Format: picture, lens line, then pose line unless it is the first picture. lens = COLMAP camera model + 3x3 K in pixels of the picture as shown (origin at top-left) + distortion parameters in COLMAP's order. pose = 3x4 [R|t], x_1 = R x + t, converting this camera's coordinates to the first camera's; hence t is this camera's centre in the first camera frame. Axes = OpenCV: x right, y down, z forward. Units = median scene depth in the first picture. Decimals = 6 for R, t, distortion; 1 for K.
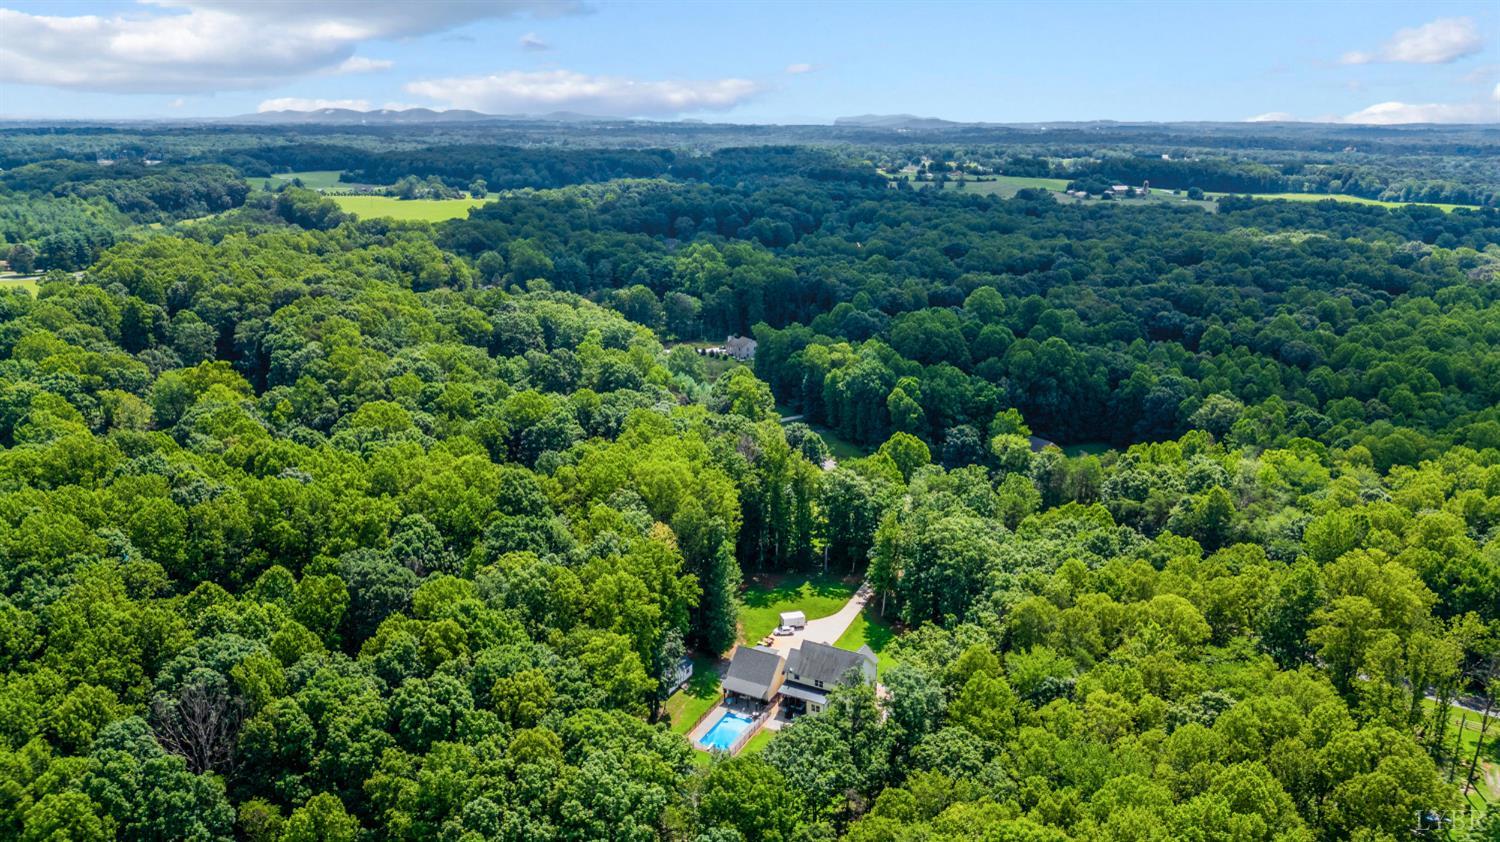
lens RADIAL K [[1035.1, 0, 750.0], [0, 1035.1, 421.0], [0, 0, 1]] dist [0.111631, -0.151316]
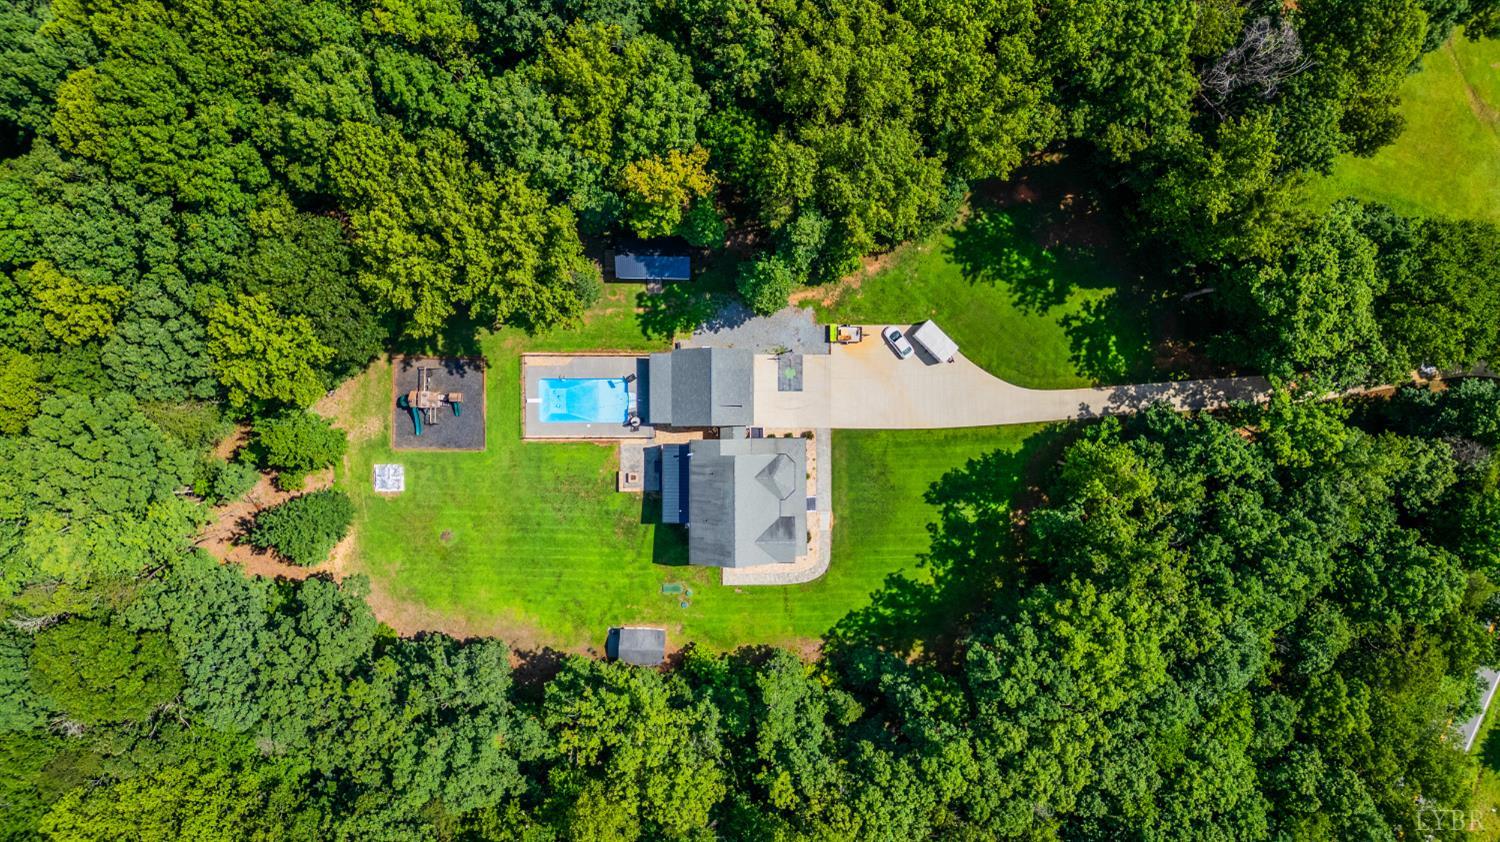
lens RADIAL K [[1048.7, 0, 750.0], [0, 1048.7, 421.0], [0, 0, 1]] dist [0.109065, -0.112306]
pose [[0.464986, 0.883126, -0.062260, 0.081384], [-0.273412, 0.210134, 0.938664, -0.370803], [0.842041, -0.419443, 0.339167, 0.828923]]
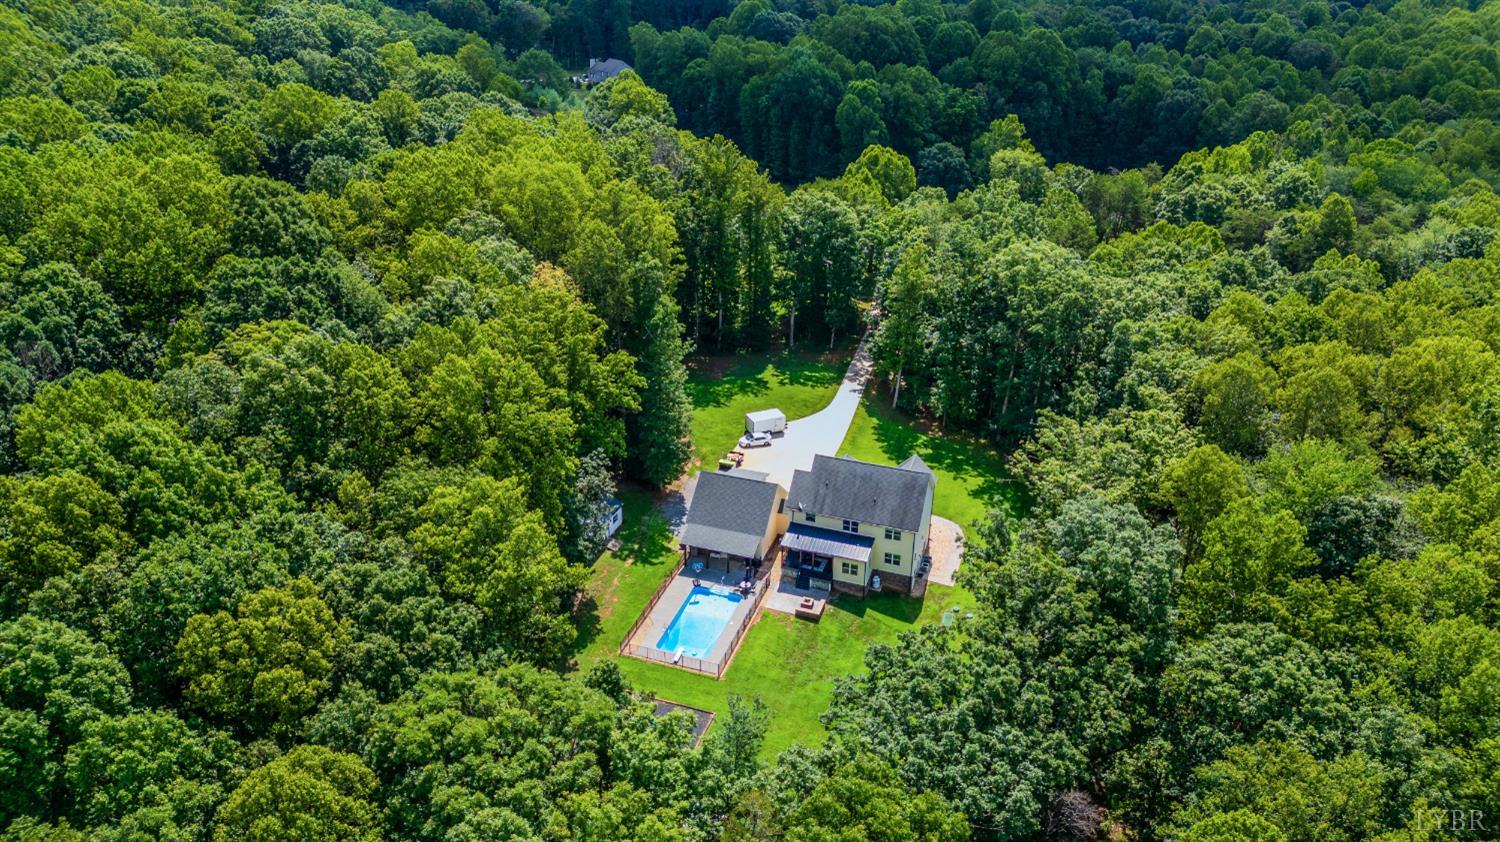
lens RADIAL K [[1035.1, 0, 750.0], [0, 1035.1, 421.0], [0, 0, 1]] dist [0.111631, -0.151316]
pose [[0.988757, -0.061882, 0.136124, -0.064212], [0.034813, 0.980598, 0.192915, 0.081017], [-0.145421, -0.186007, 0.971727, 0.458491]]
